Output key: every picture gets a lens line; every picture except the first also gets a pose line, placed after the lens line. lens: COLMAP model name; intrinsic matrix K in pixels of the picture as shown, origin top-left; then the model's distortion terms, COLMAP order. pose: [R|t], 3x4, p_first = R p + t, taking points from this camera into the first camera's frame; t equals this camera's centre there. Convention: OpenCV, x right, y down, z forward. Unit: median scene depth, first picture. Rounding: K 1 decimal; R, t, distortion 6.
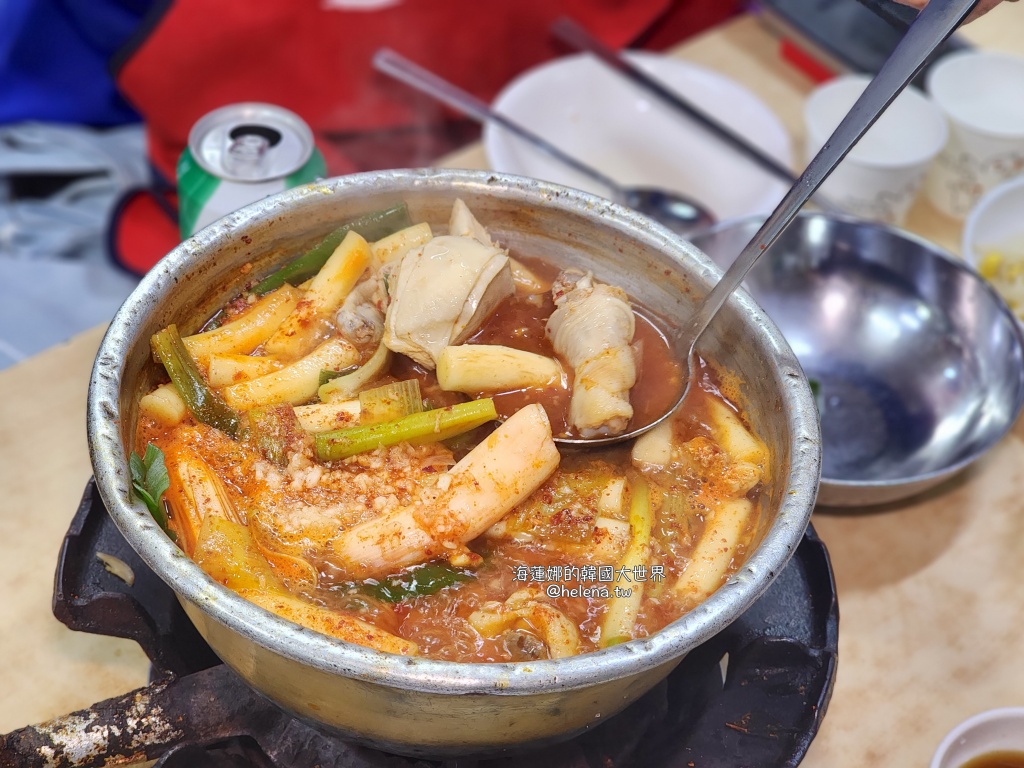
lens RADIAL K [[2005.7, 0, 513.1], [0, 2005.7, 383.2], [0, 0, 1]] dist [0.013112, 0.000000]
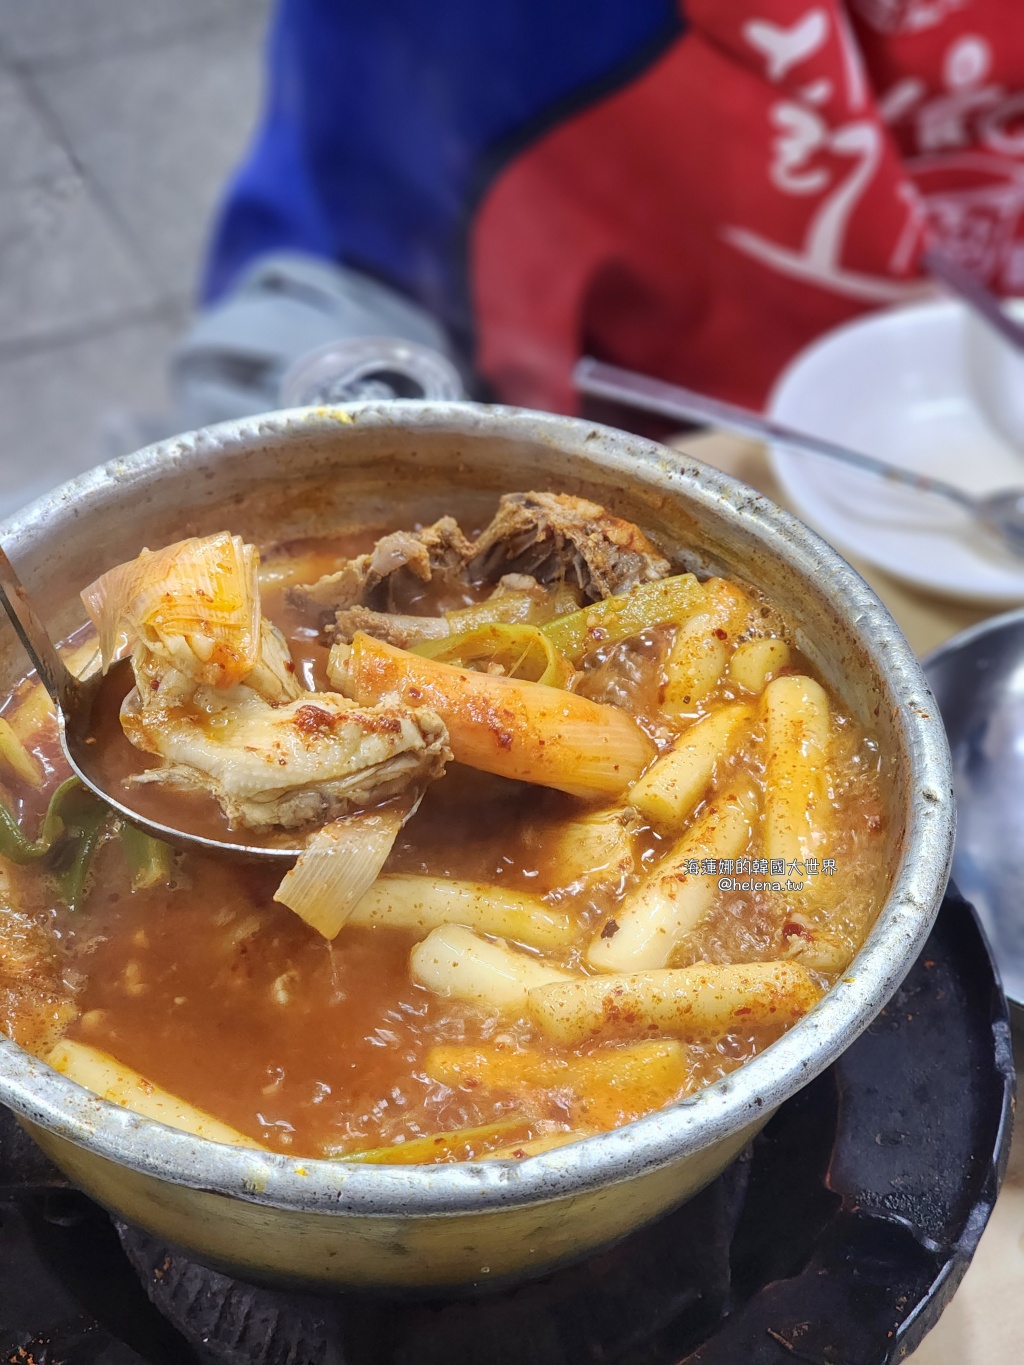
lens RADIAL K [[2673.6, 0, 567.3], [0, 2673.6, 604.5], [0, 0, 1]] dist [0.013112, 0.000000]
pose [[0.954031, 0.148127, -0.260543, 0.229083], [-0.162540, 0.986097, -0.034548, -0.015281], [0.251804, 0.075309, 0.964844, 0.153698]]
